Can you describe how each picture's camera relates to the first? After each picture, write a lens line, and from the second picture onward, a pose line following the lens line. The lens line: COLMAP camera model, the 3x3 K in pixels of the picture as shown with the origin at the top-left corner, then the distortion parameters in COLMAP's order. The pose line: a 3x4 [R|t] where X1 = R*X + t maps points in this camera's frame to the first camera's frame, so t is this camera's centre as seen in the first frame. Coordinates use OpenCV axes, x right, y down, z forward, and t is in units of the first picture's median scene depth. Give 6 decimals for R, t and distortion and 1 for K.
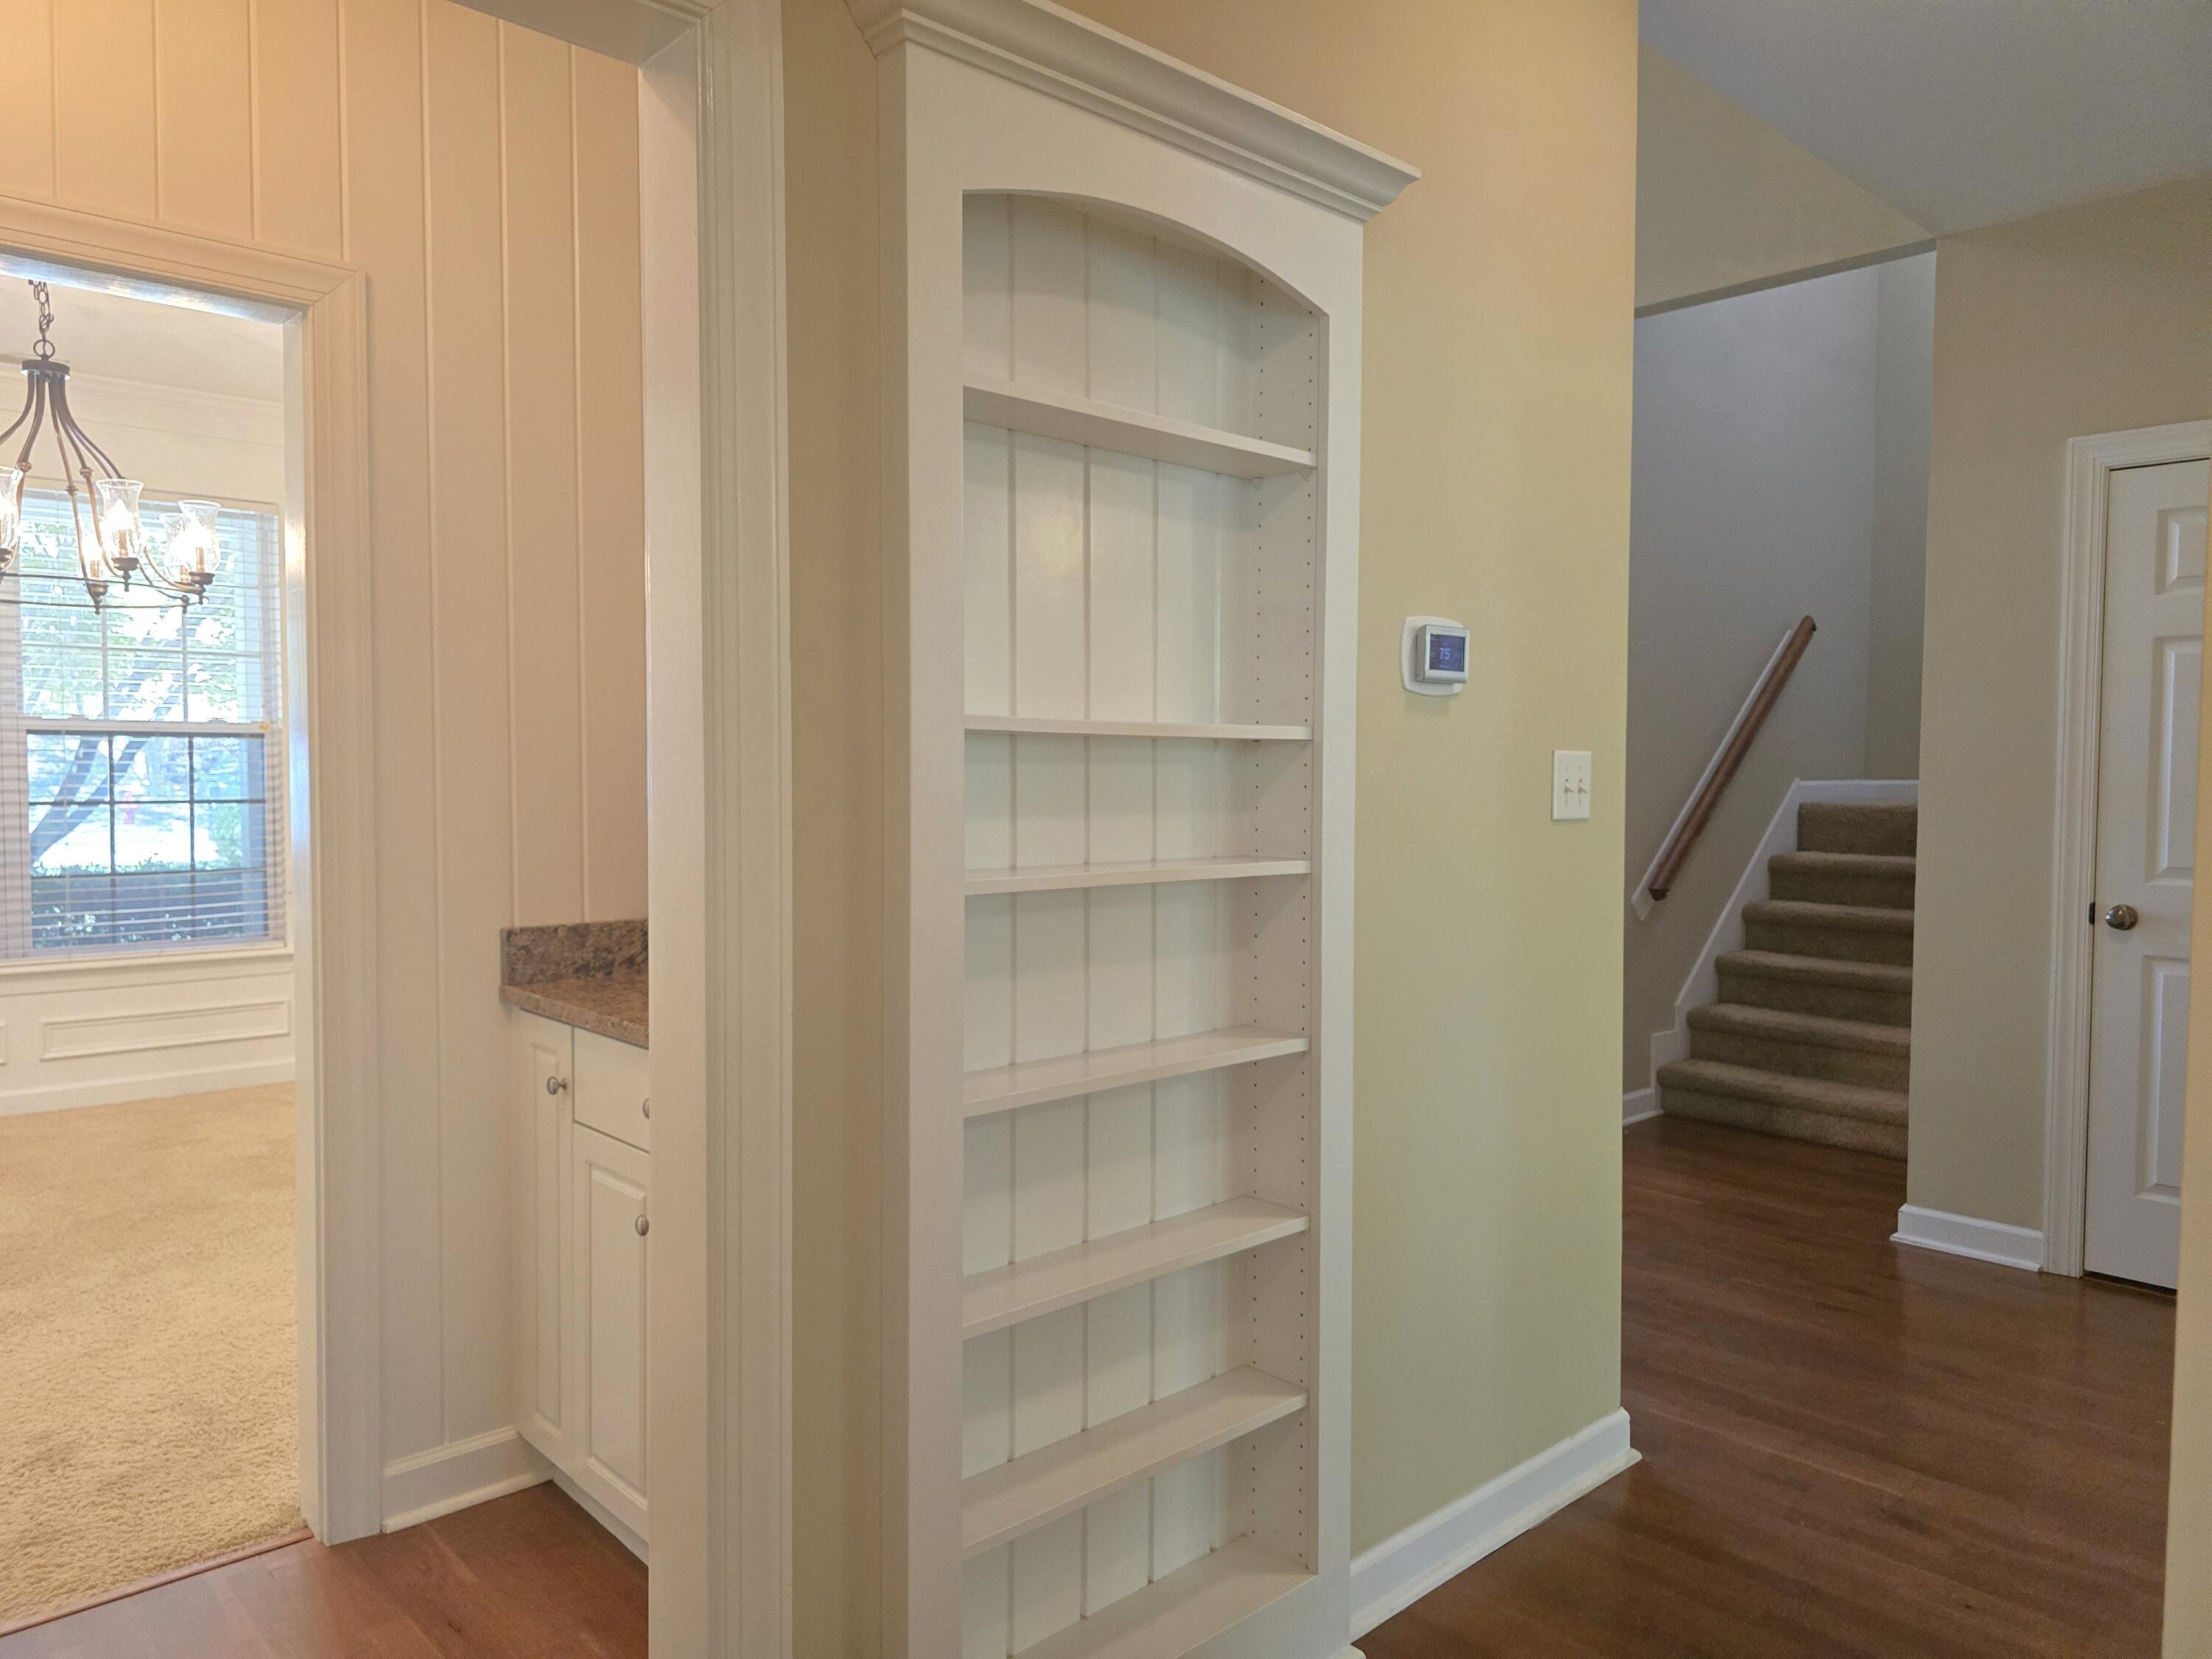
lens RADIAL K [[1521.3, 0, 1104.8], [0, 1521.3, 840.0], [0, 0, 1]] dist [0.059083, -0.038601]
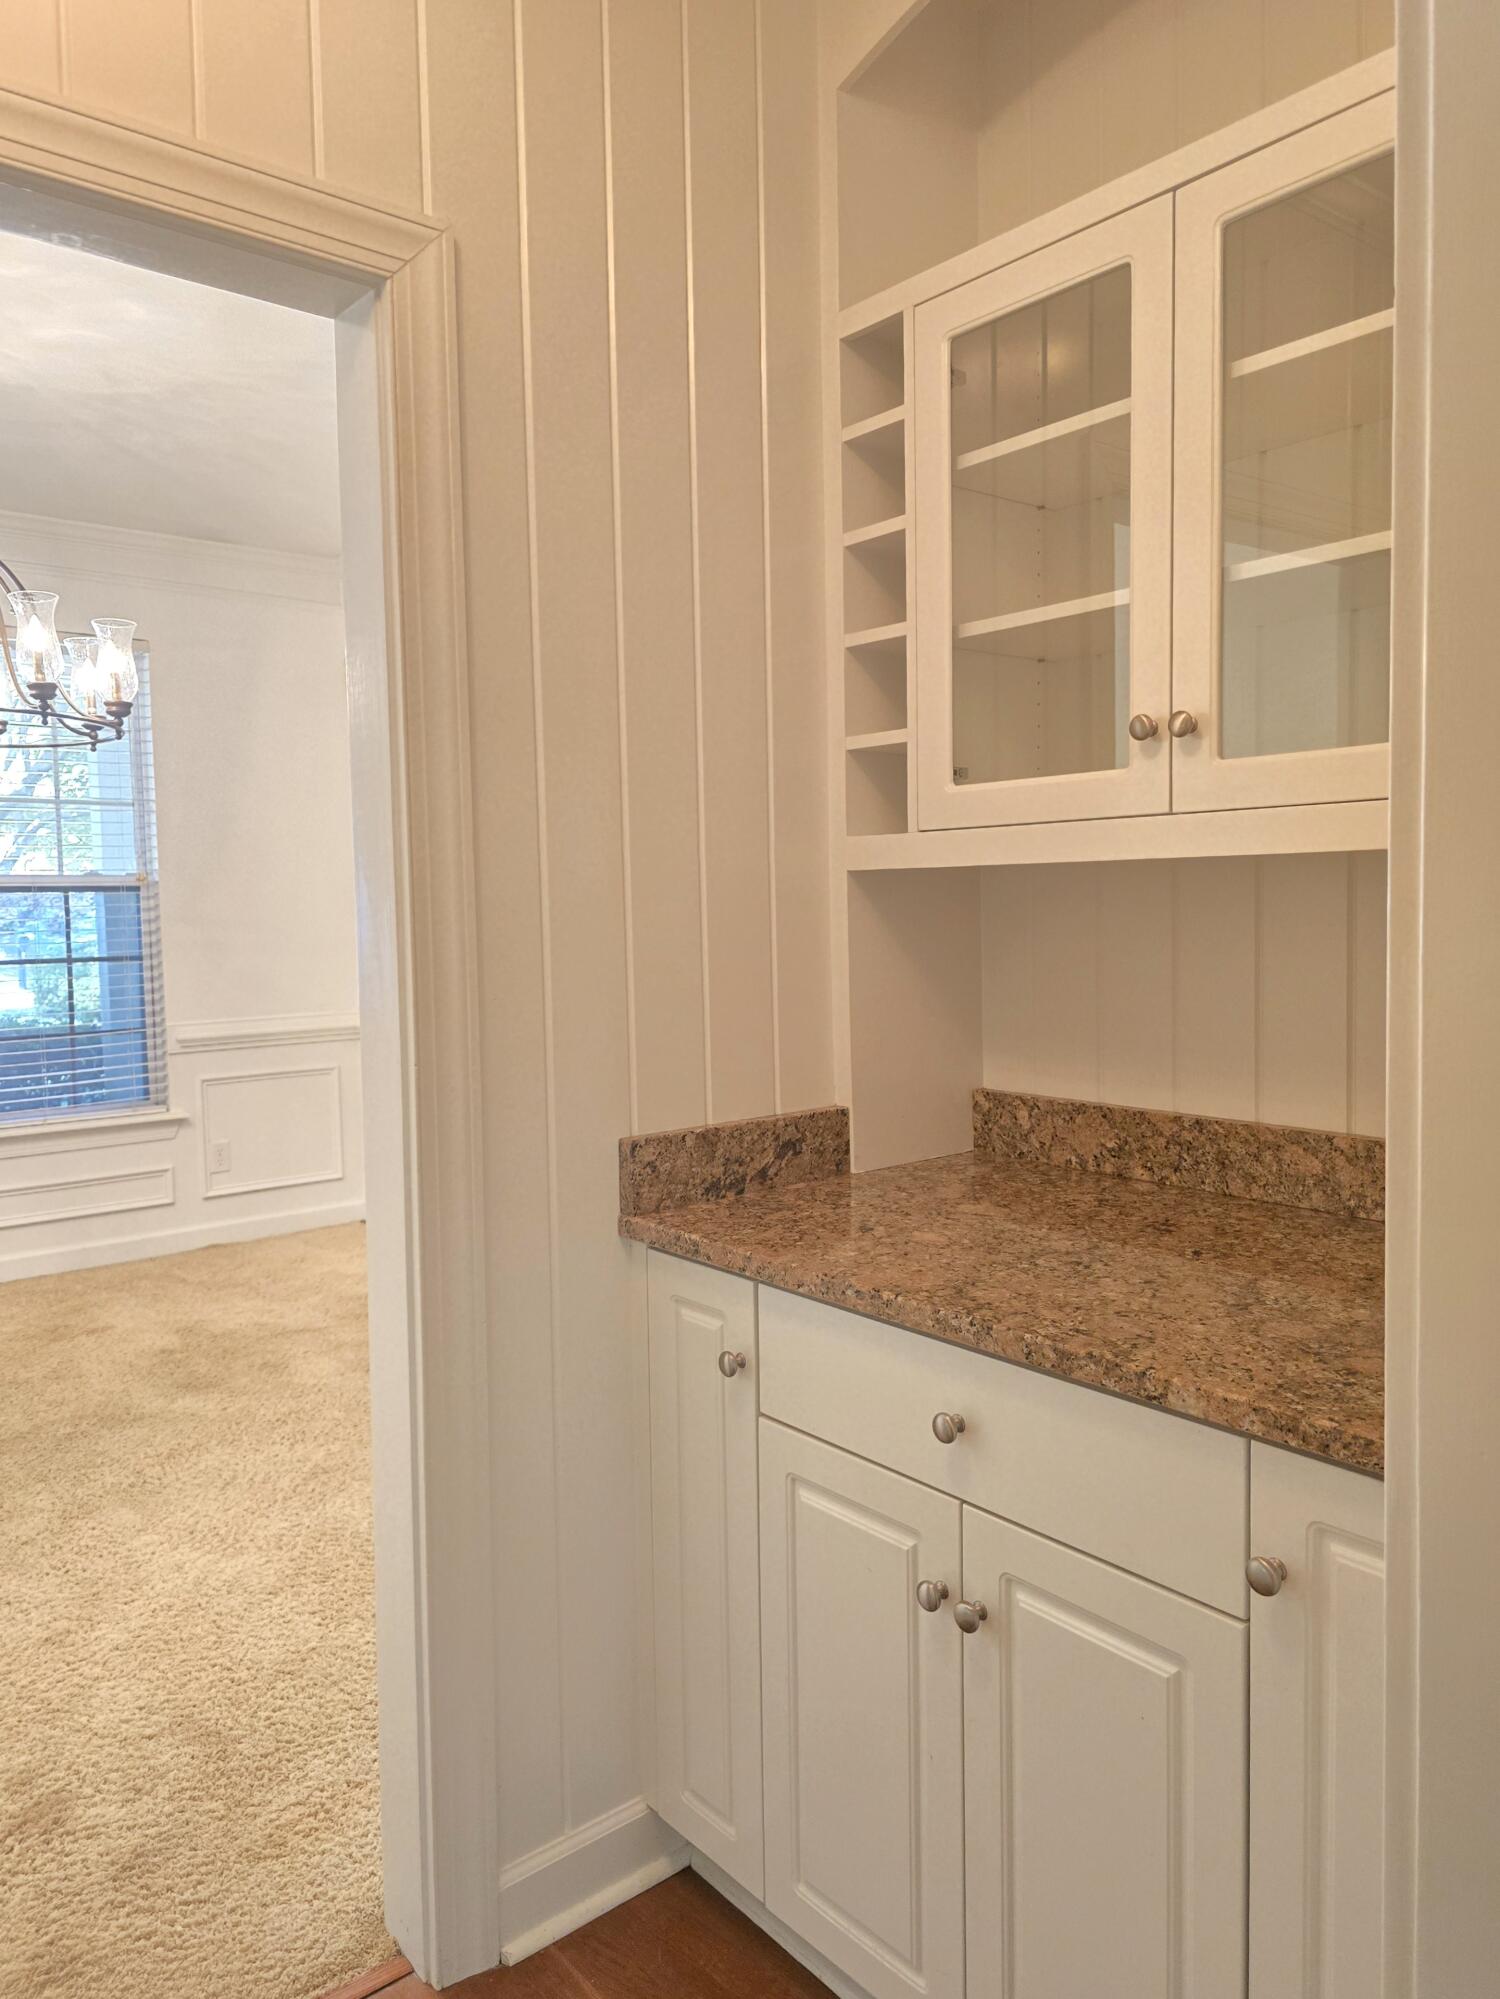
lens RADIAL K [[1444.6, 0, 762.1], [0, 1444.6, 994.8], [0, 0, 1]] dist [0.052167, -0.031315]
pose [[0.998531, -0.020275, -0.050245, -0.197686], [0.021134, 0.999638, 0.016624, -0.015476], [0.049890, -0.017662, 0.998599, 0.209024]]
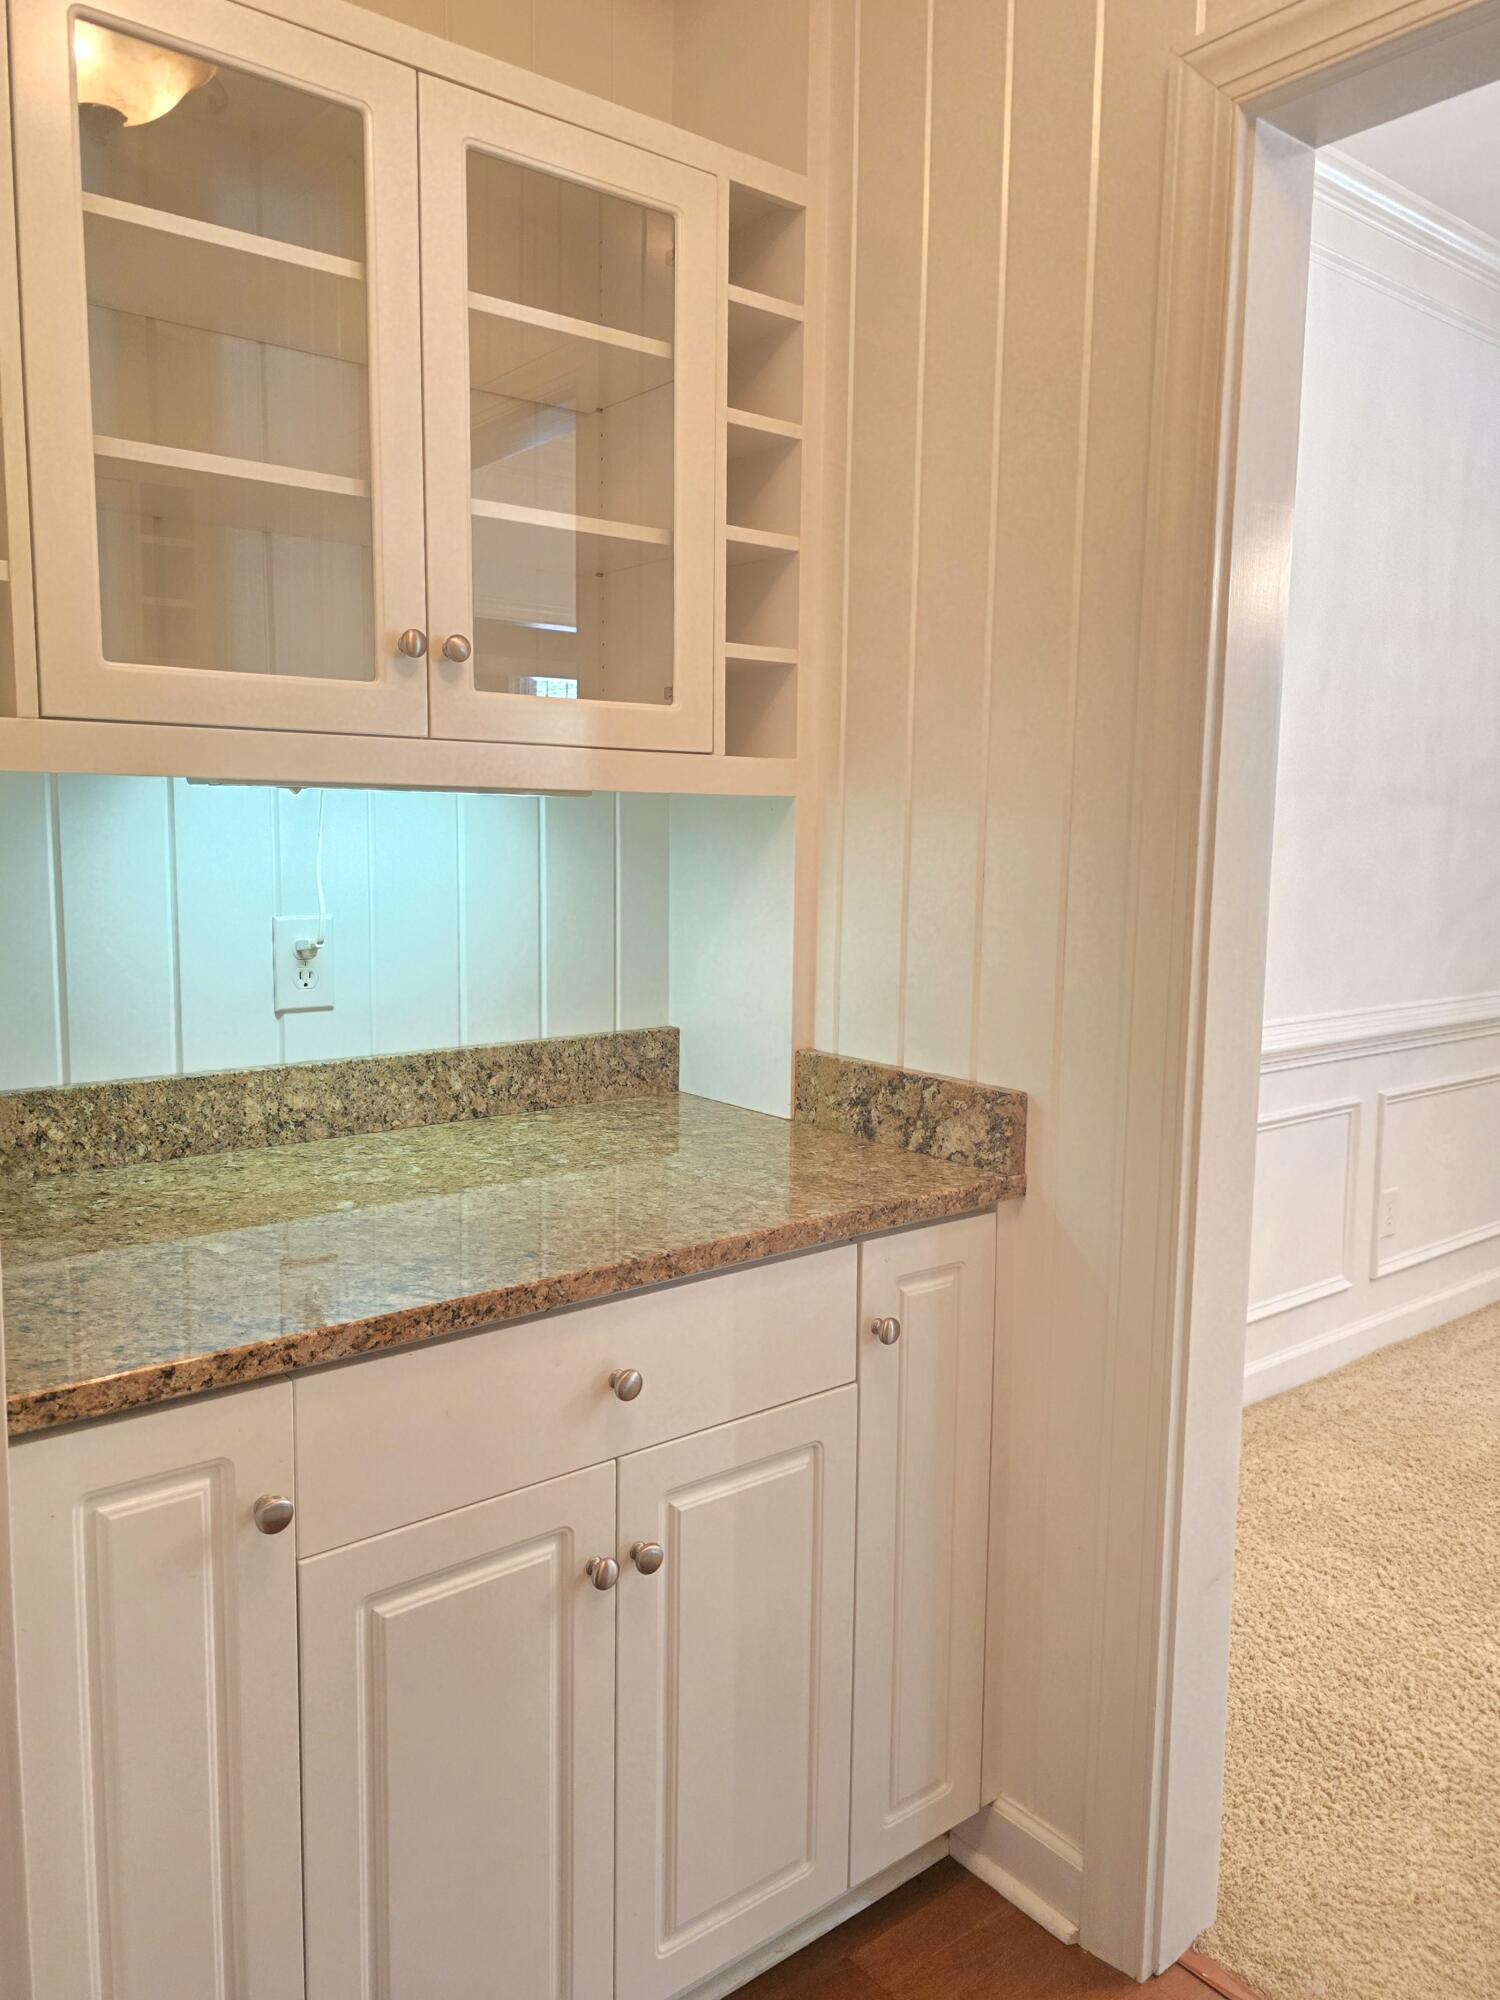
lens RADIAL K [[1375.5, 0, 745.5], [0, 1375.5, 977.5], [0, 0, 1]] dist [0.059083, -0.038601]
pose [[0.069954, -0.117312, 0.990628, -0.545049], [0.039172, 0.992618, 0.114781, -0.036500], [-0.996781, 0.030776, 0.074033, 0.585685]]
